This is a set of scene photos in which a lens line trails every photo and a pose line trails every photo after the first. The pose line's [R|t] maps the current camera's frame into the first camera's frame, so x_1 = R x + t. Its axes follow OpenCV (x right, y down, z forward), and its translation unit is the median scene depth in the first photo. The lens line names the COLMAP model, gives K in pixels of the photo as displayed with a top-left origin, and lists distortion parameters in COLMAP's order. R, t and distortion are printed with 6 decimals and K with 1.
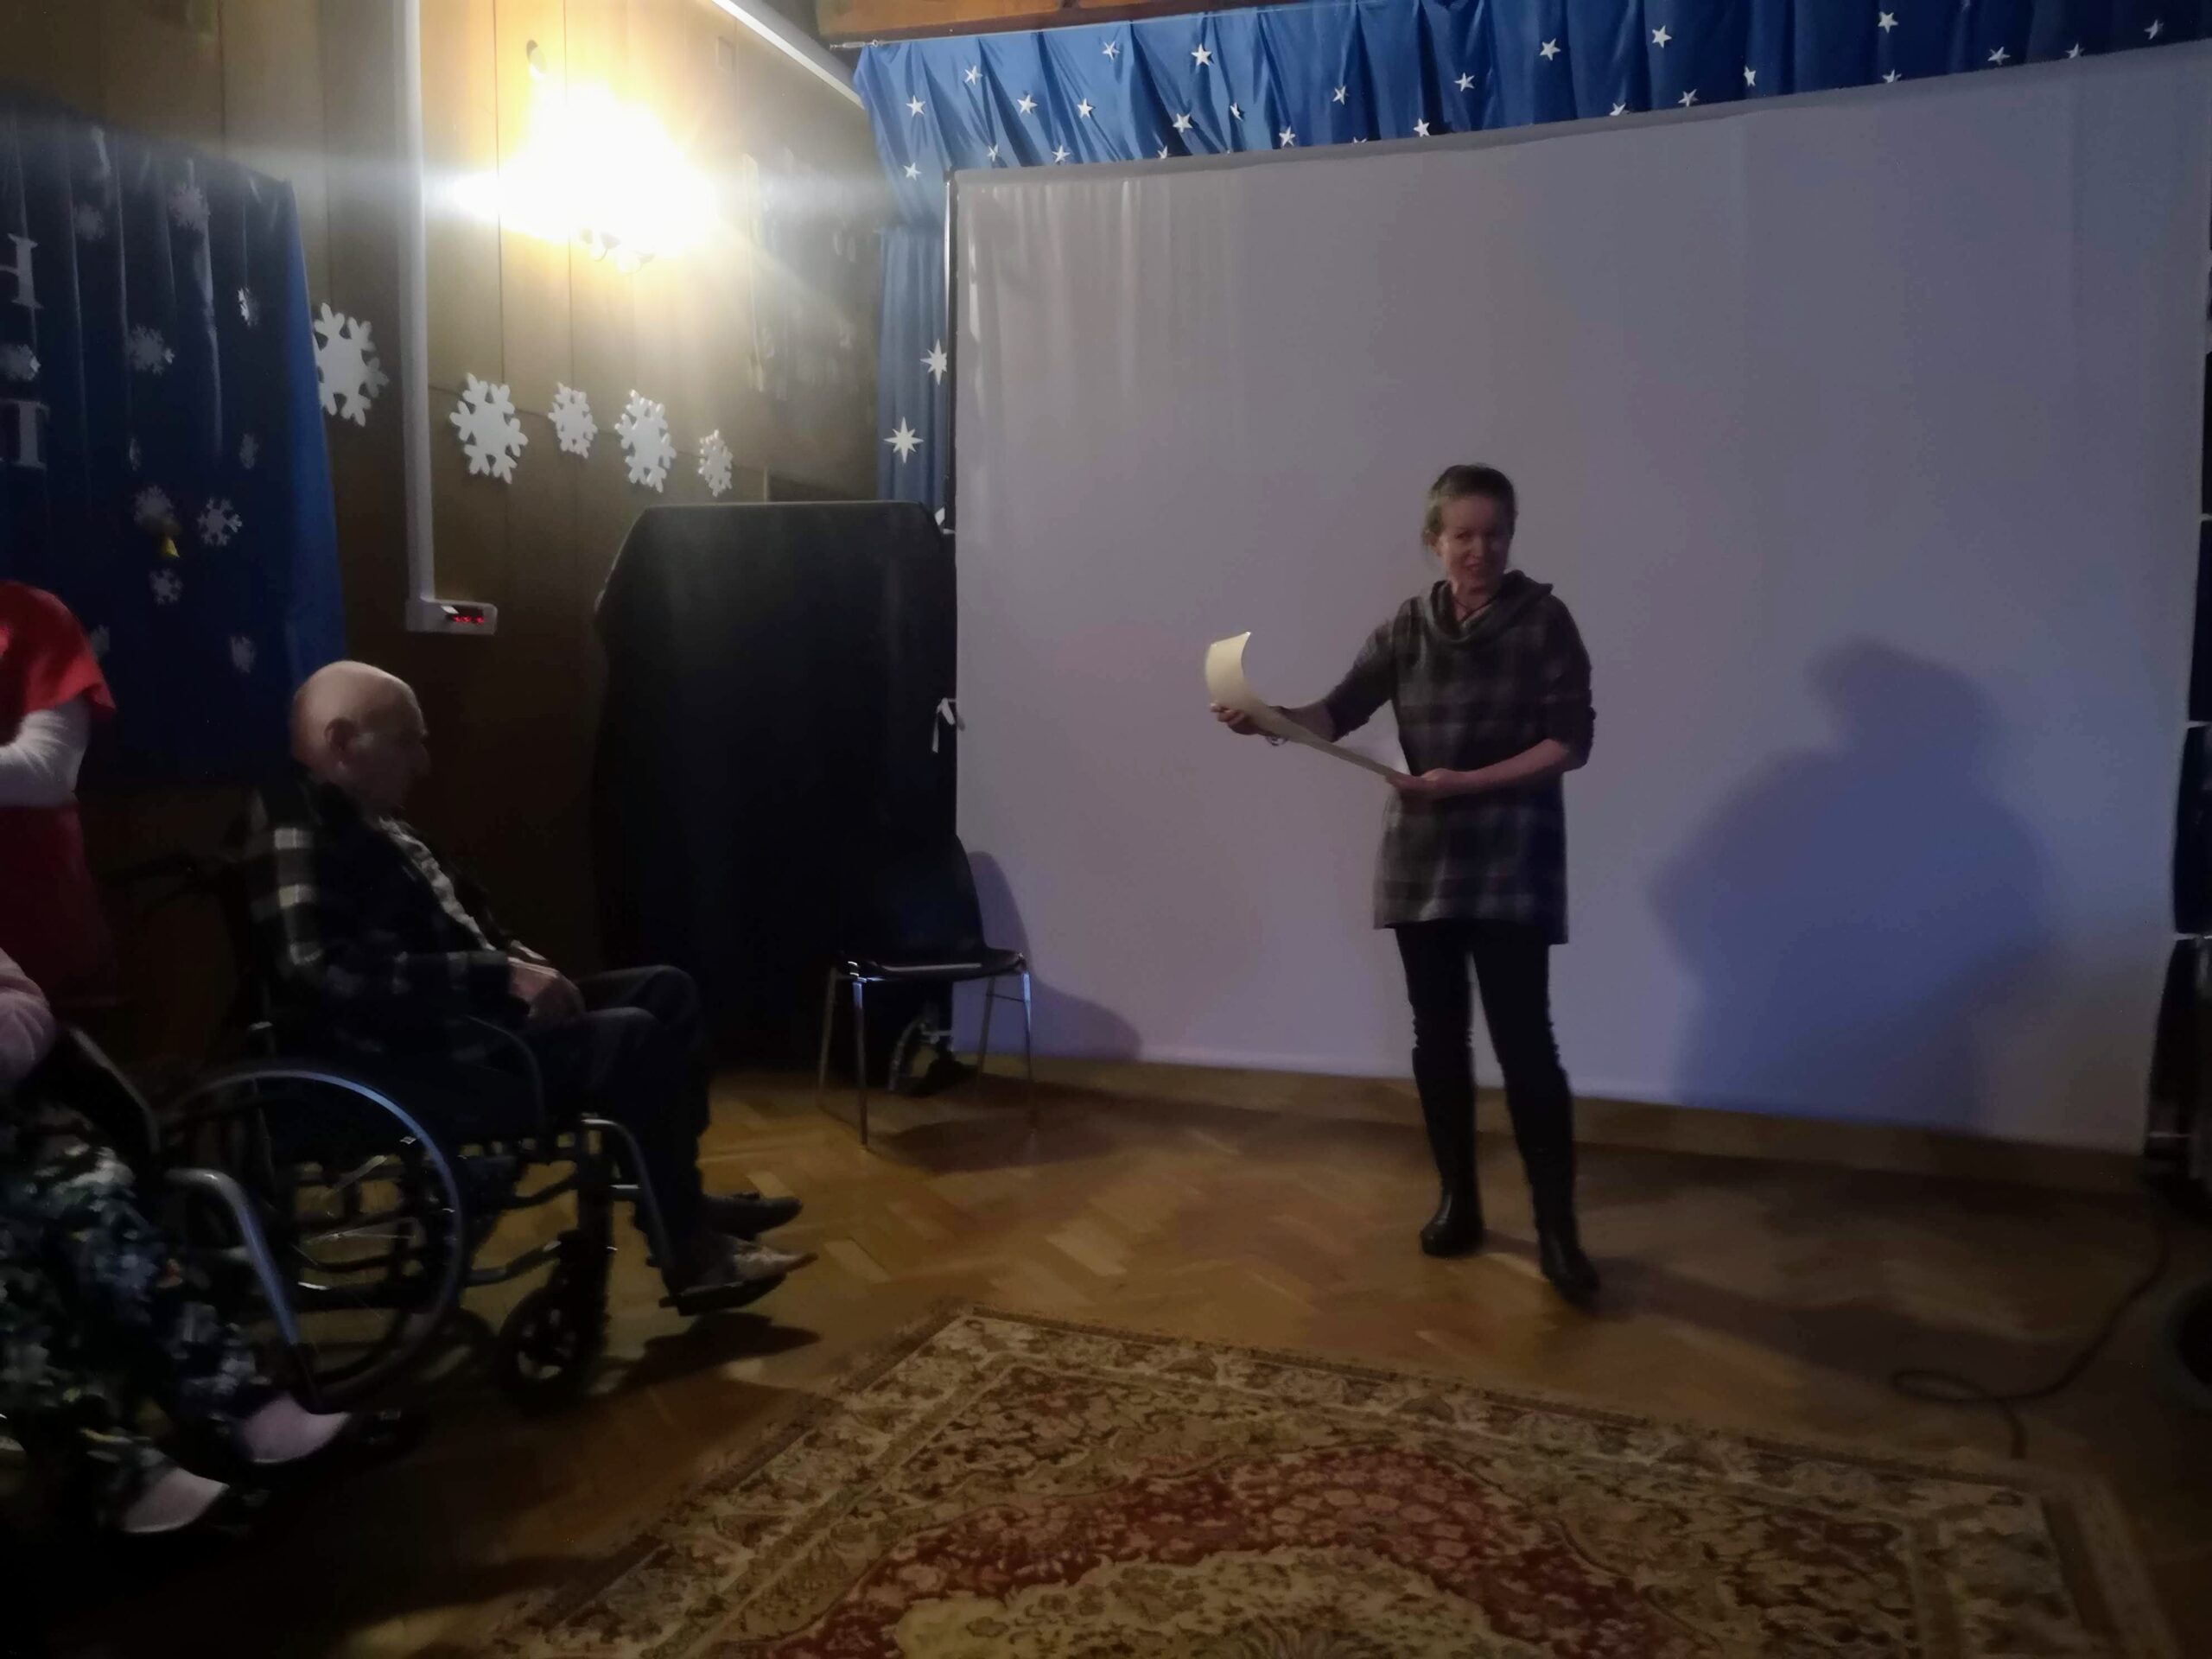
lens RADIAL K [[1718.2, 0, 1117.5], [0, 1718.2, 835.3], [0, 0, 1]] dist [0.098178, -0.118319]
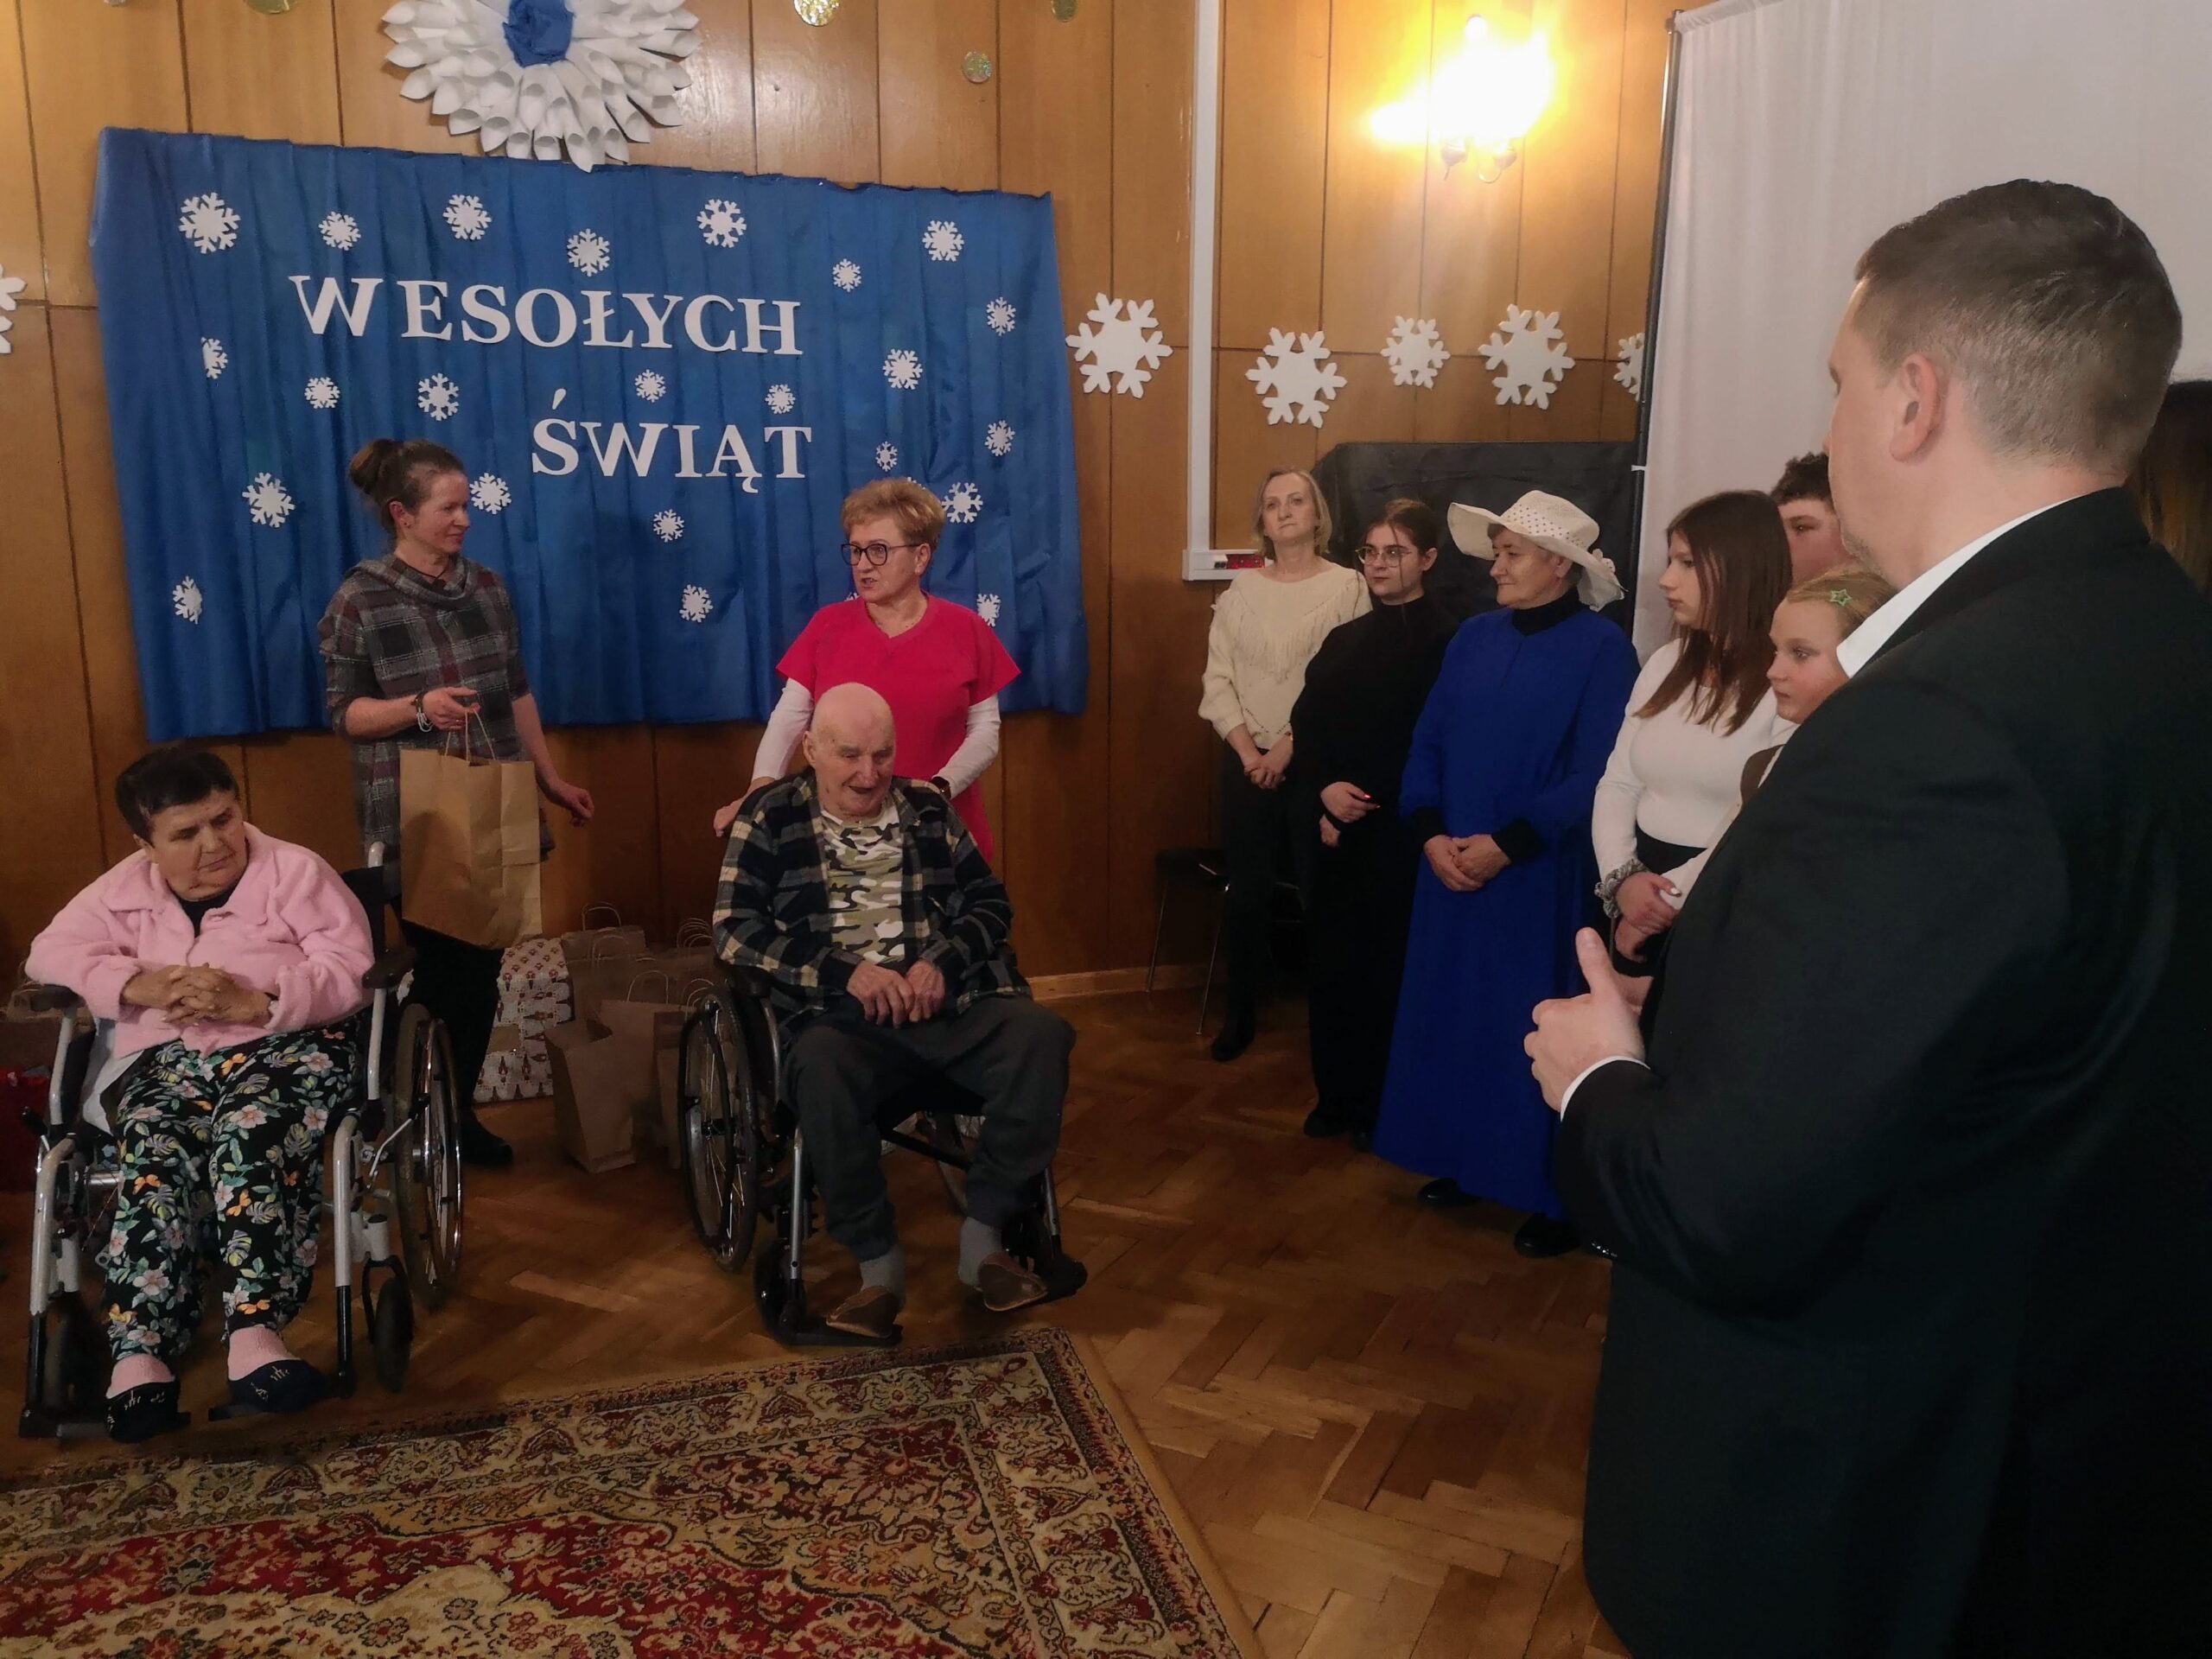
lens RADIAL K [[1718.2, 0, 1096.3], [0, 1718.2, 822.7], [0, 0, 1]] dist [0.098178, -0.118319]
pose [[0.603650, 0.141160, -0.784653, 0.473482], [-0.064000, 0.989604, 0.128794, -0.108376], [0.794676, -0.027529, 0.606409, 0.306751]]
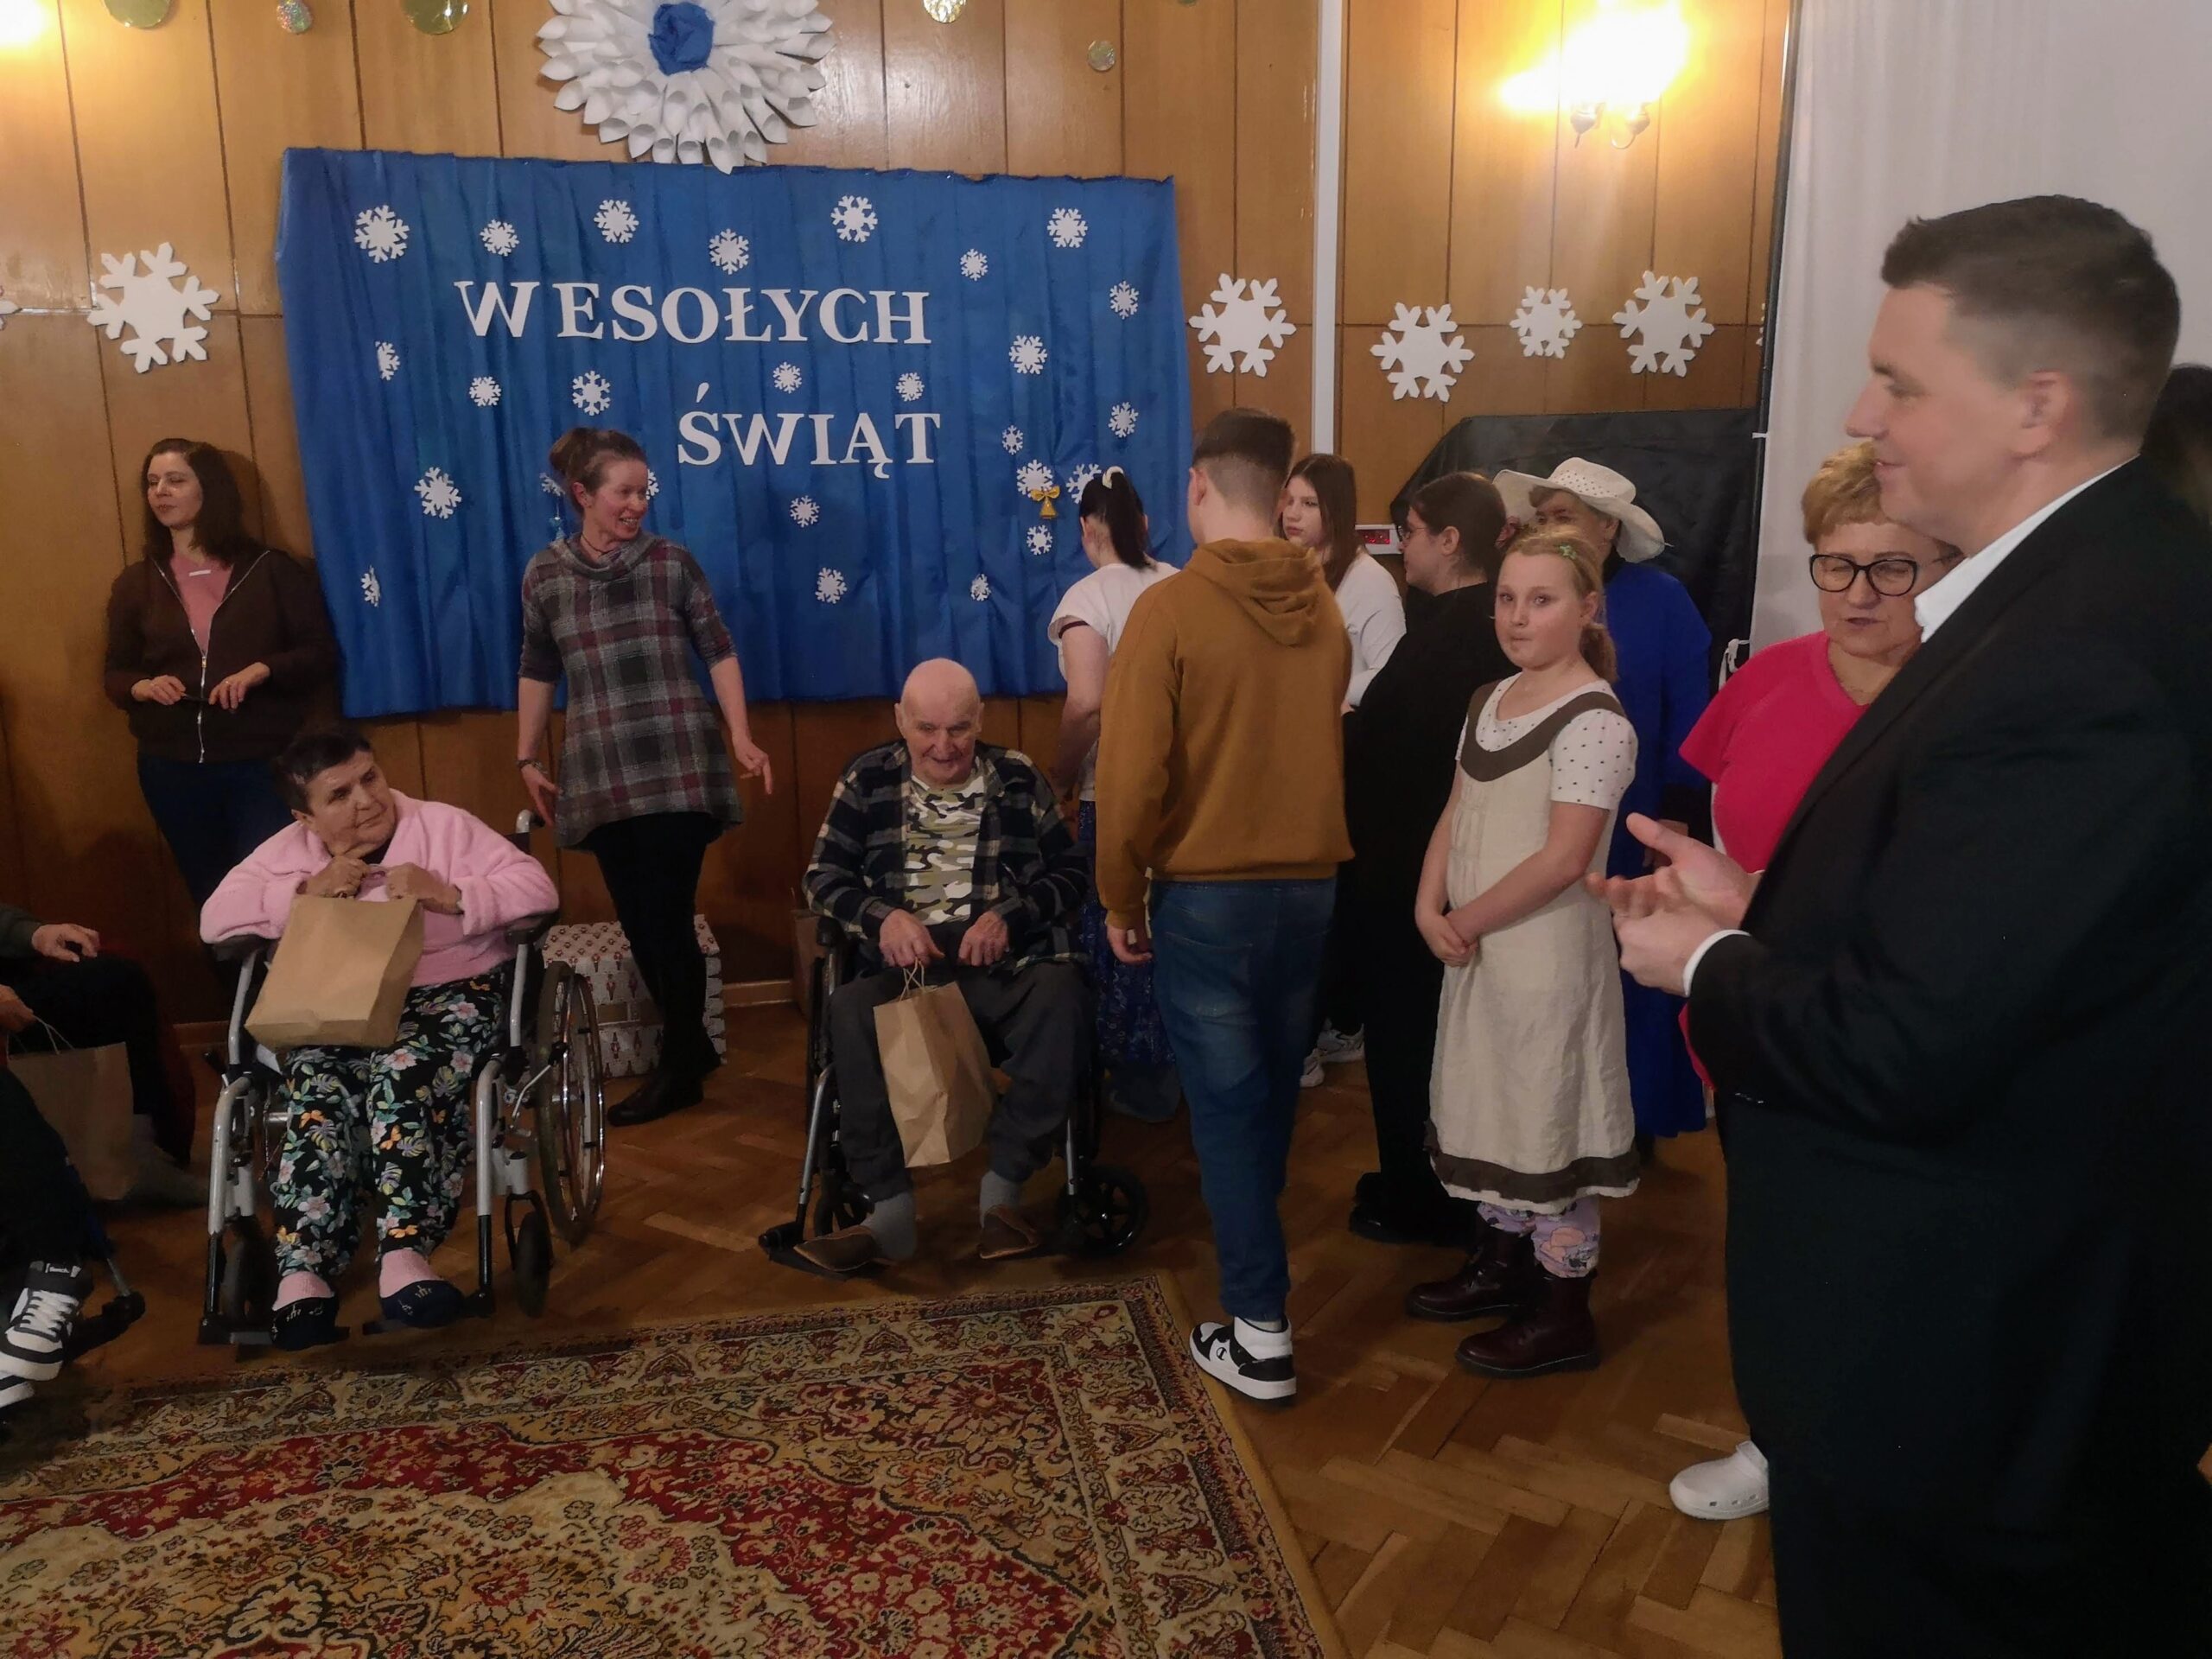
lens RADIAL K [[1718.2, 0, 1096.8], [0, 1718.2, 826.1], [0, 0, 1]] dist [0.098178, -0.118319]
pose [[0.520899, 0.153134, -0.839770, 0.514091], [-0.052102, 0.987647, 0.147781, -0.109234], [0.852027, -0.033225, 0.522443, 0.321055]]
